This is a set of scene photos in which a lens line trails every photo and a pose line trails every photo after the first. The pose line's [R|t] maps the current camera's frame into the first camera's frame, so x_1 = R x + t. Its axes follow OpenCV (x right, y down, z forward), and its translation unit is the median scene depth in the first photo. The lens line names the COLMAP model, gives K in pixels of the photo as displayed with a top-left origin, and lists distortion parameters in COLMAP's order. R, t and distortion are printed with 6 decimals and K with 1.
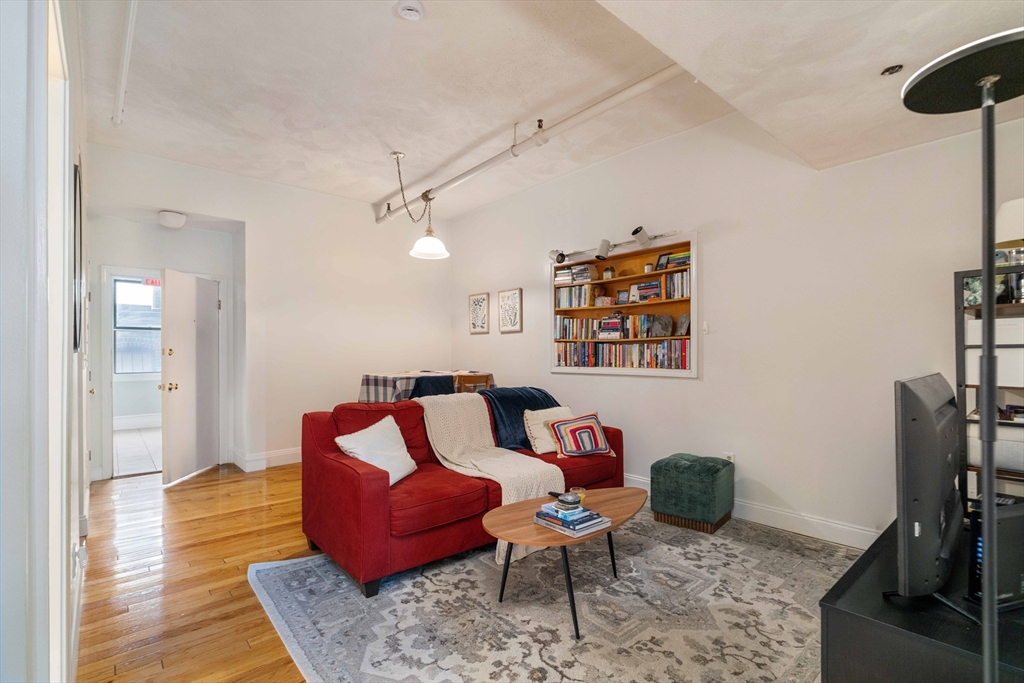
lens RADIAL K [[469.9, 0, 515.3], [0, 469.9, 354.8], [0, 0, 1]] dist [-0.001779, -0.000062]
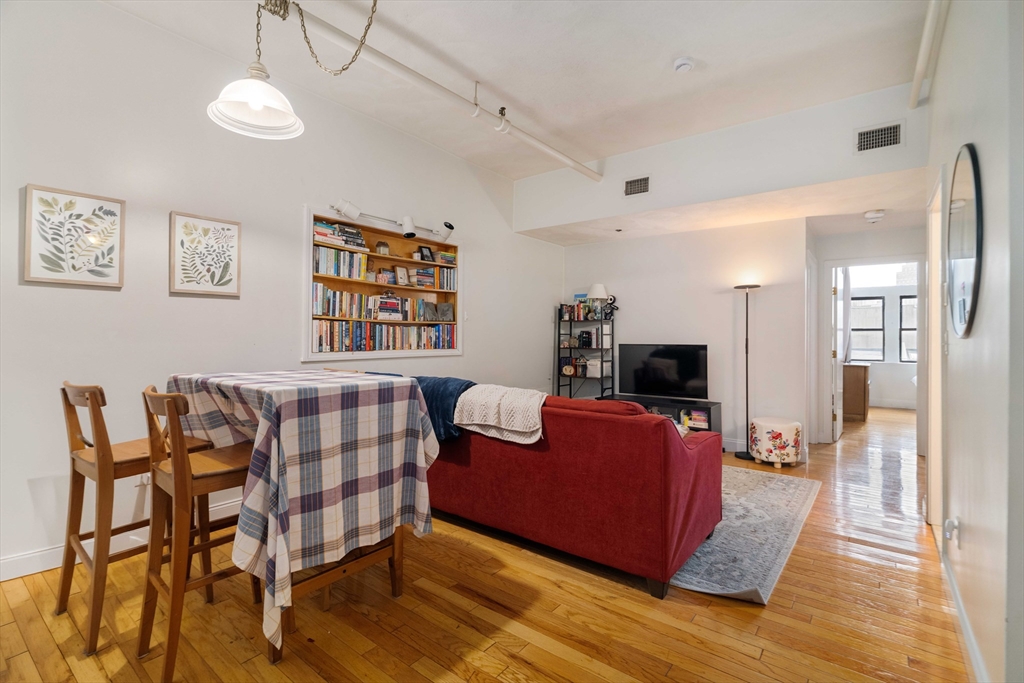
lens RADIAL K [[477.0, 0, 512.1], [0, 477.0, 335.1], [0, 0, 1]] dist [-0.000664, -0.000048]
pose [[-0.192753, 0.003150, 0.981242, -0.786380], [-0.002414, 0.999990, -0.003684, -0.000914], [-0.981244, -0.003079, -0.192744, 0.957296]]
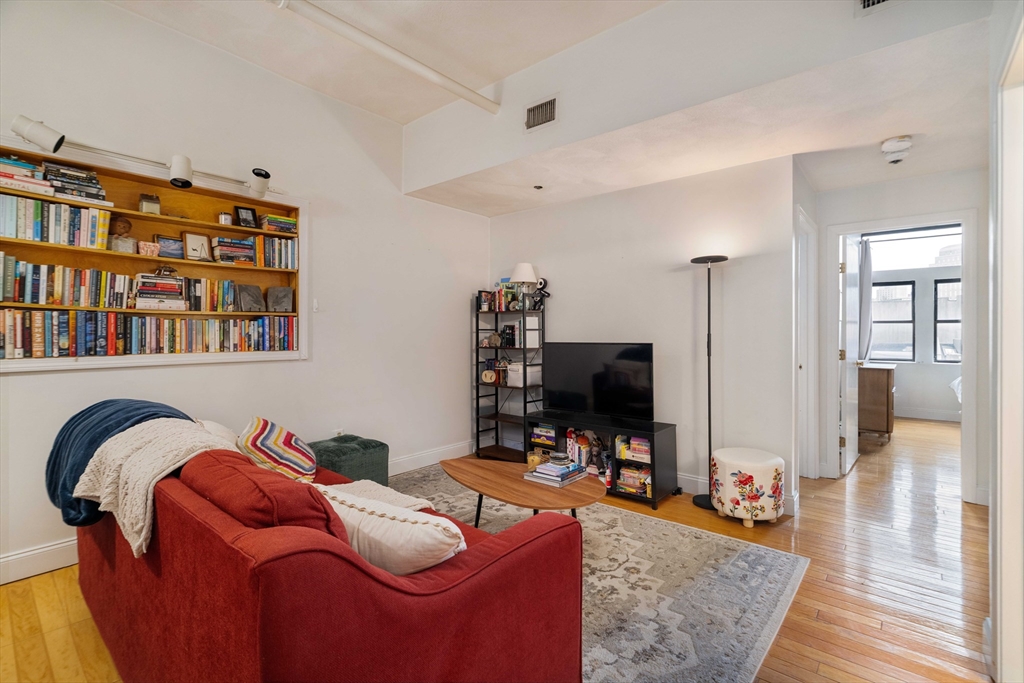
lens RADIAL K [[472.1, 0, 515.0], [0, 472.1, 333.5], [0, 0, 1]] dist [-0.001409, 0.000118]
pose [[-0.150859, 0.000573, 0.988555, -0.509755], [0.002870, 0.999996, -0.000142, 0.000054], [-0.988551, 0.002816, -0.150860, 0.631411]]
